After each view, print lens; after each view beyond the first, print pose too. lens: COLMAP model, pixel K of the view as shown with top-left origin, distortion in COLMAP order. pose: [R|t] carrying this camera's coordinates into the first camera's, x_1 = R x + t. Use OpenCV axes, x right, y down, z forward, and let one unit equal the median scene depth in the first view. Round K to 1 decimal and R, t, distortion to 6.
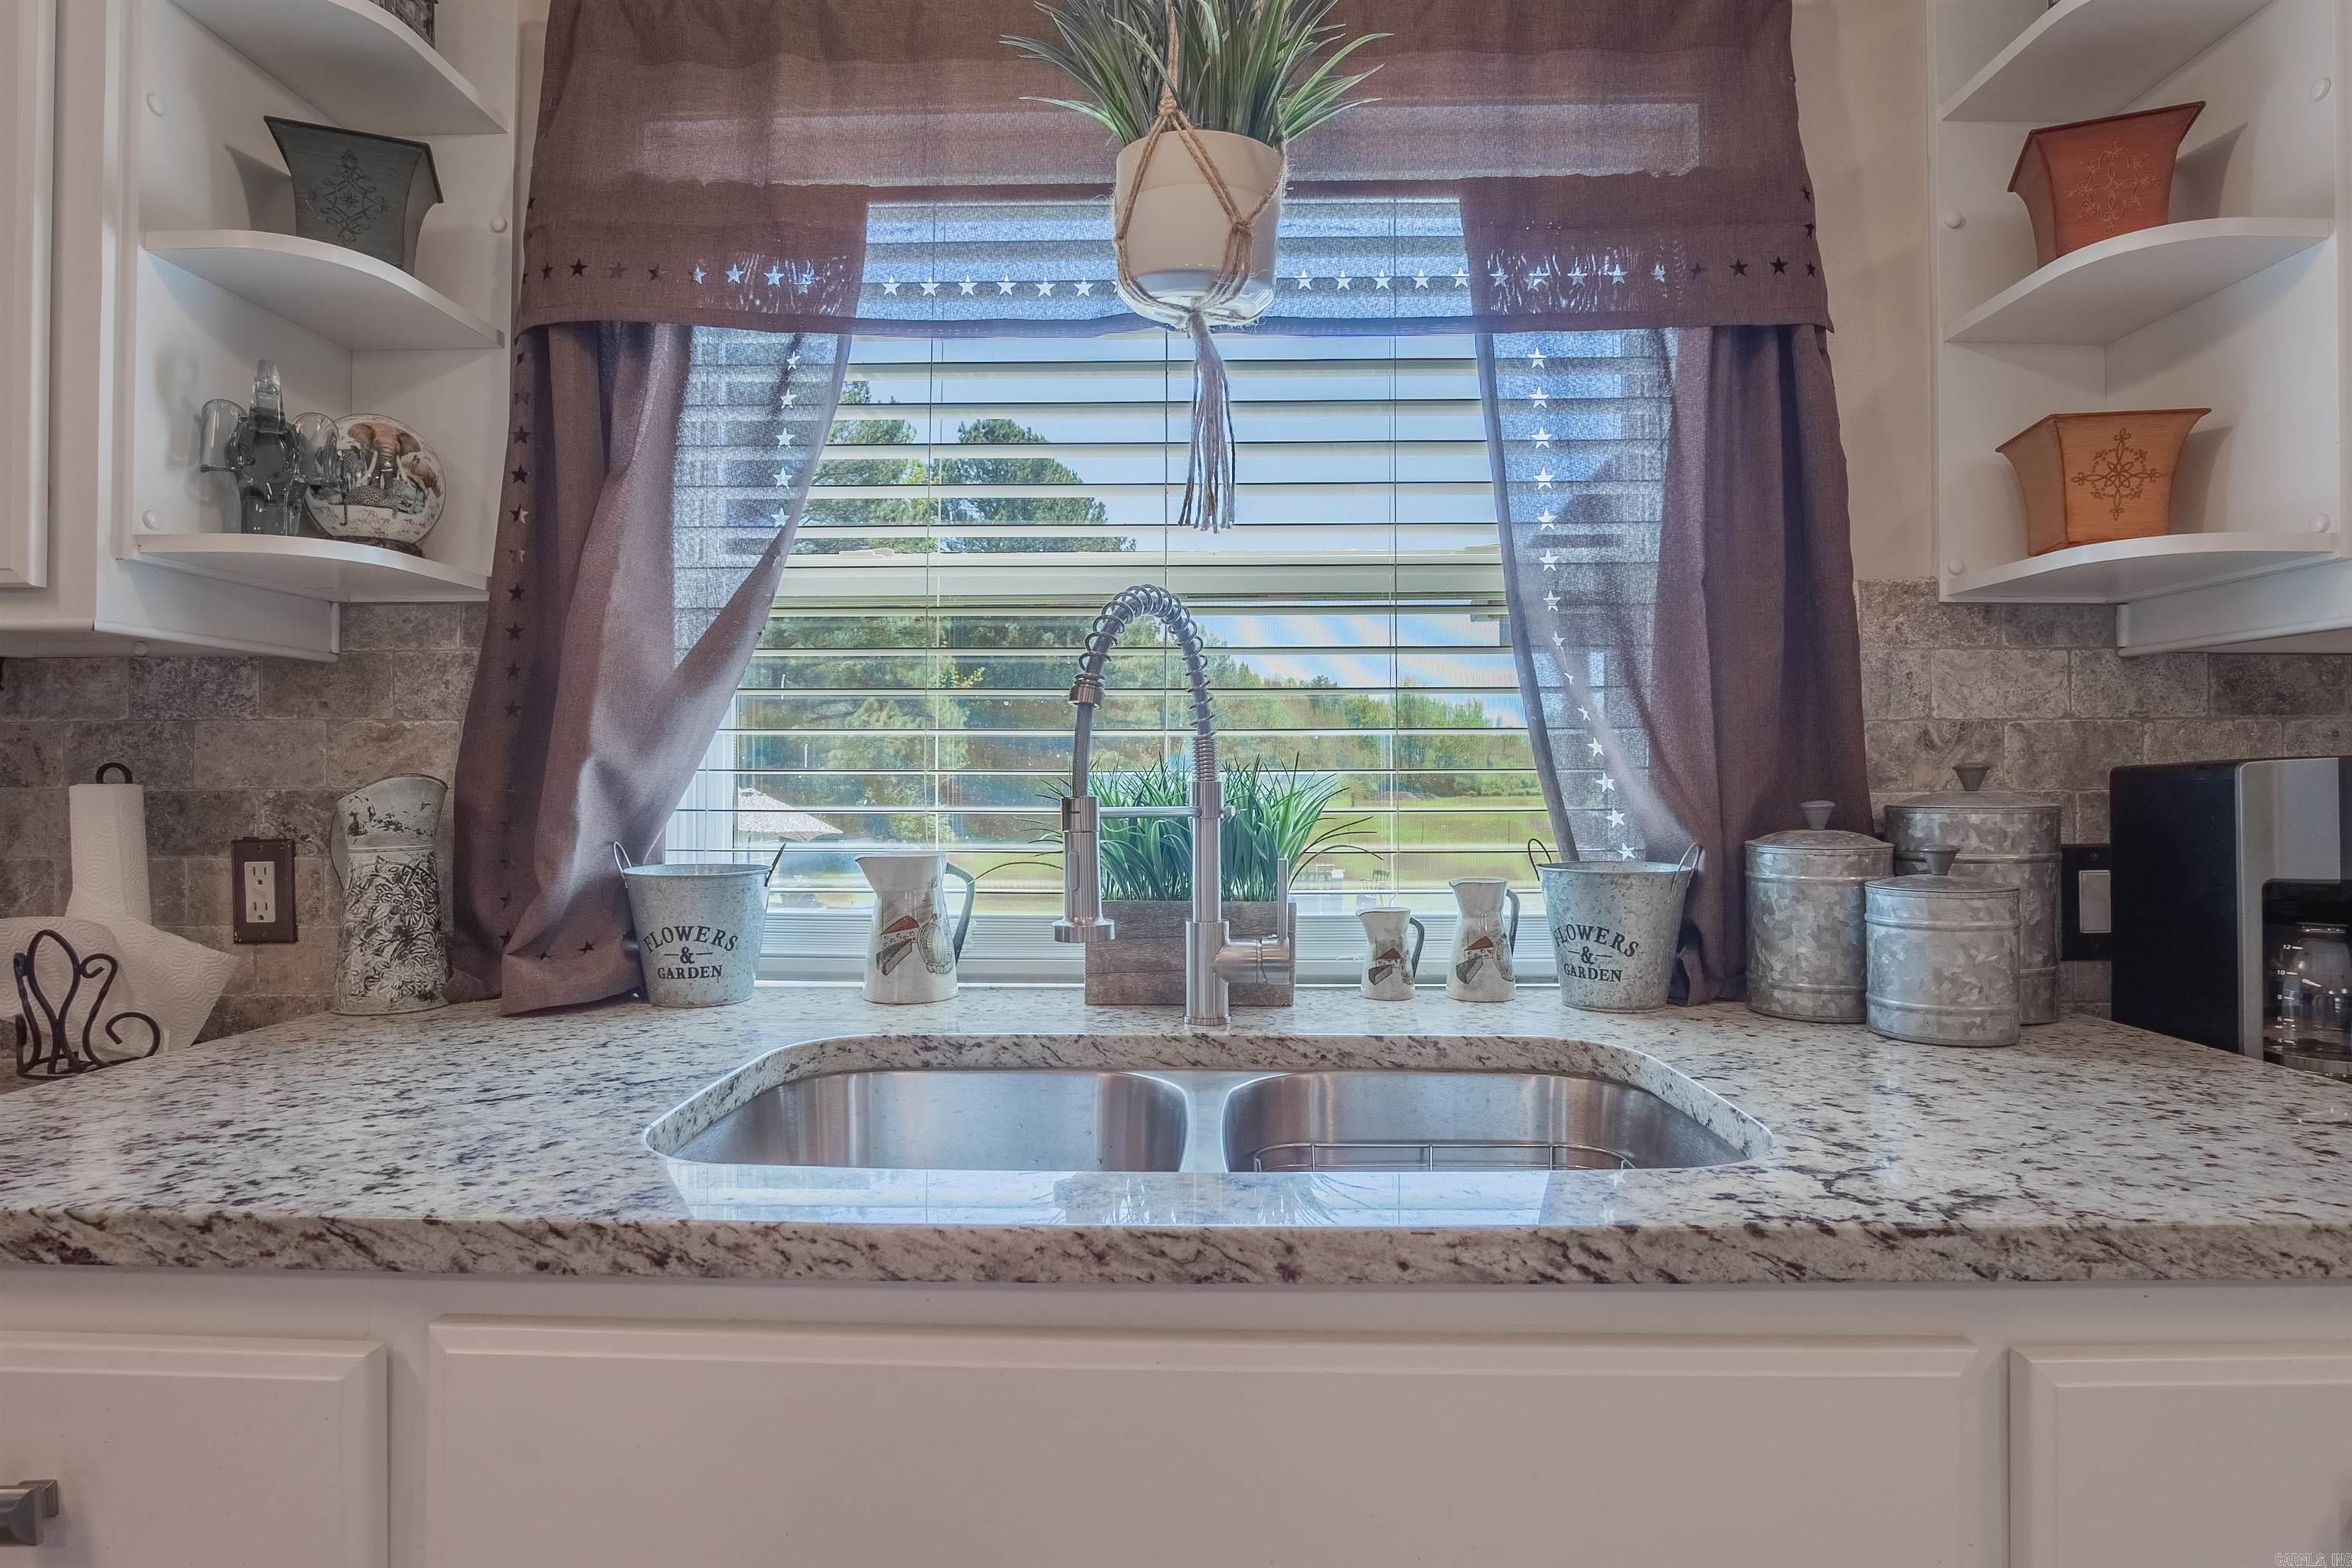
lens RADIAL K [[1230.4, 0, 1147.1], [0, 1230.4, 775.9], [0, 0, 1]] dist [-0.030188, 0.000533]
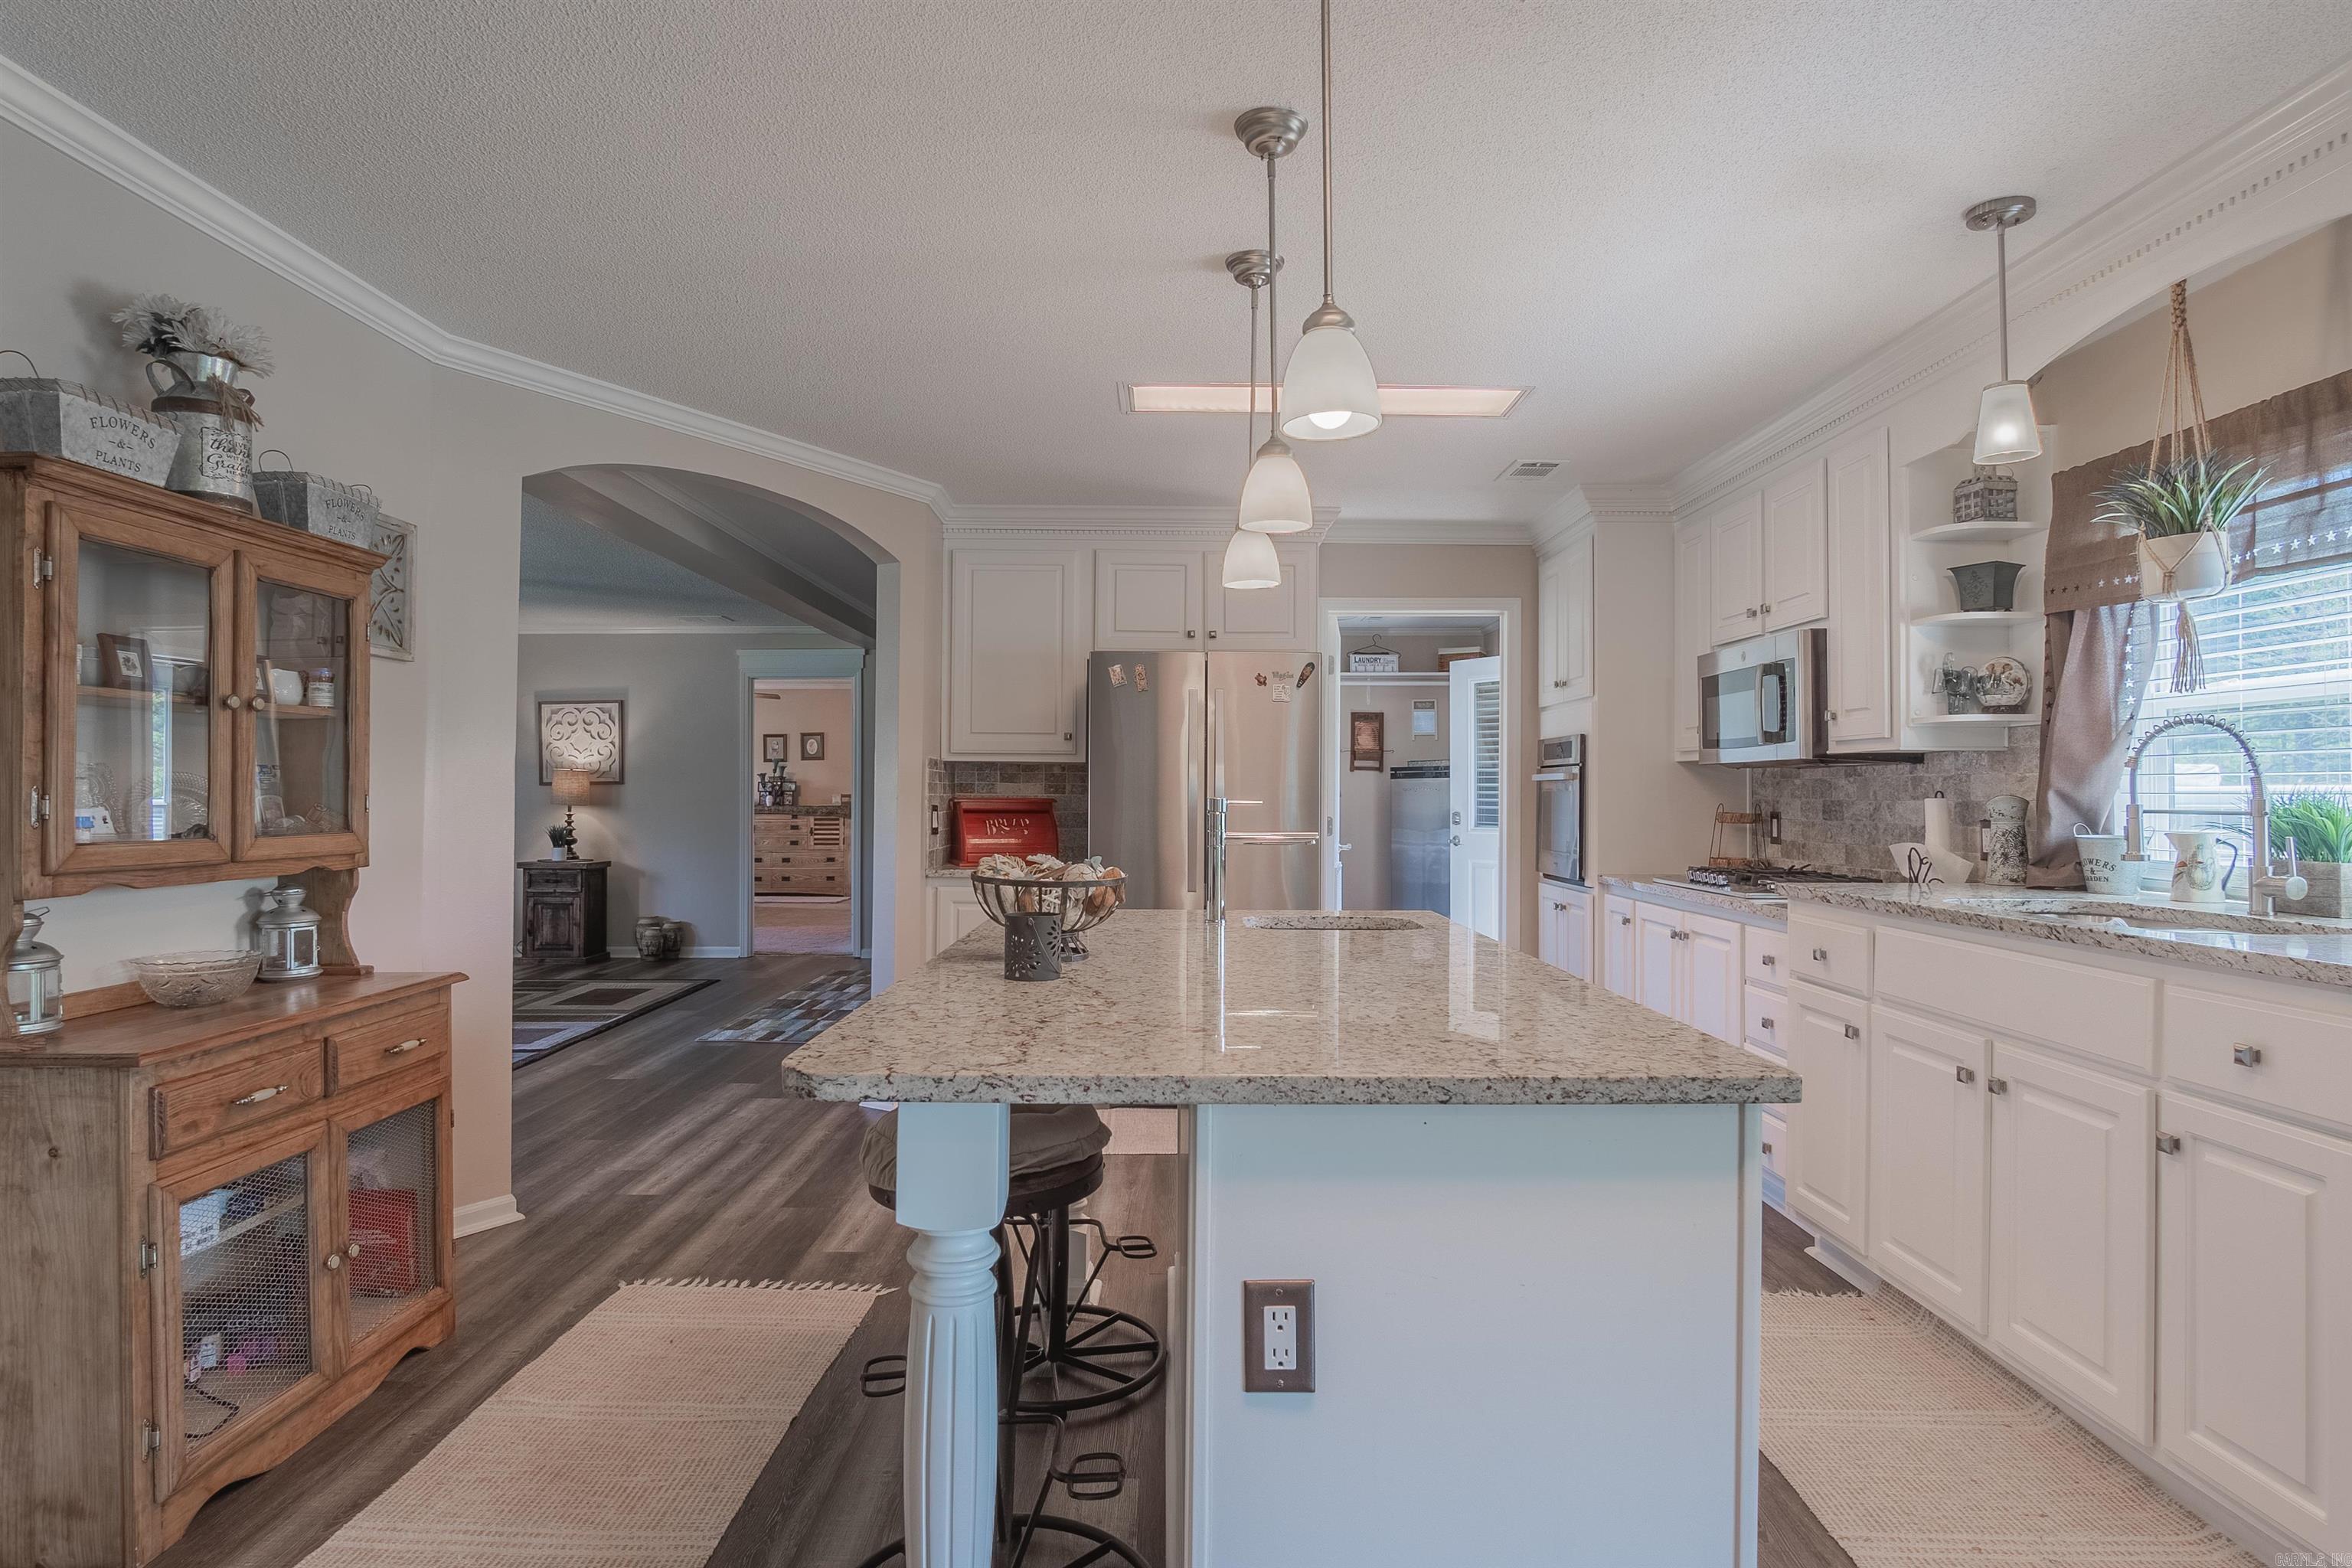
lens RADIAL K [[1286.8, 0, 1165.1], [0, 1286.8, 778.6], [0, 0, 1]] dist [-0.029434, 0.002685]
pose [[0.032009, -0.008753, -0.999449, 2.085153], [0.005941, 0.999946, -0.008567, -0.024054], [0.999470, -0.005663, 0.032059, -0.907982]]
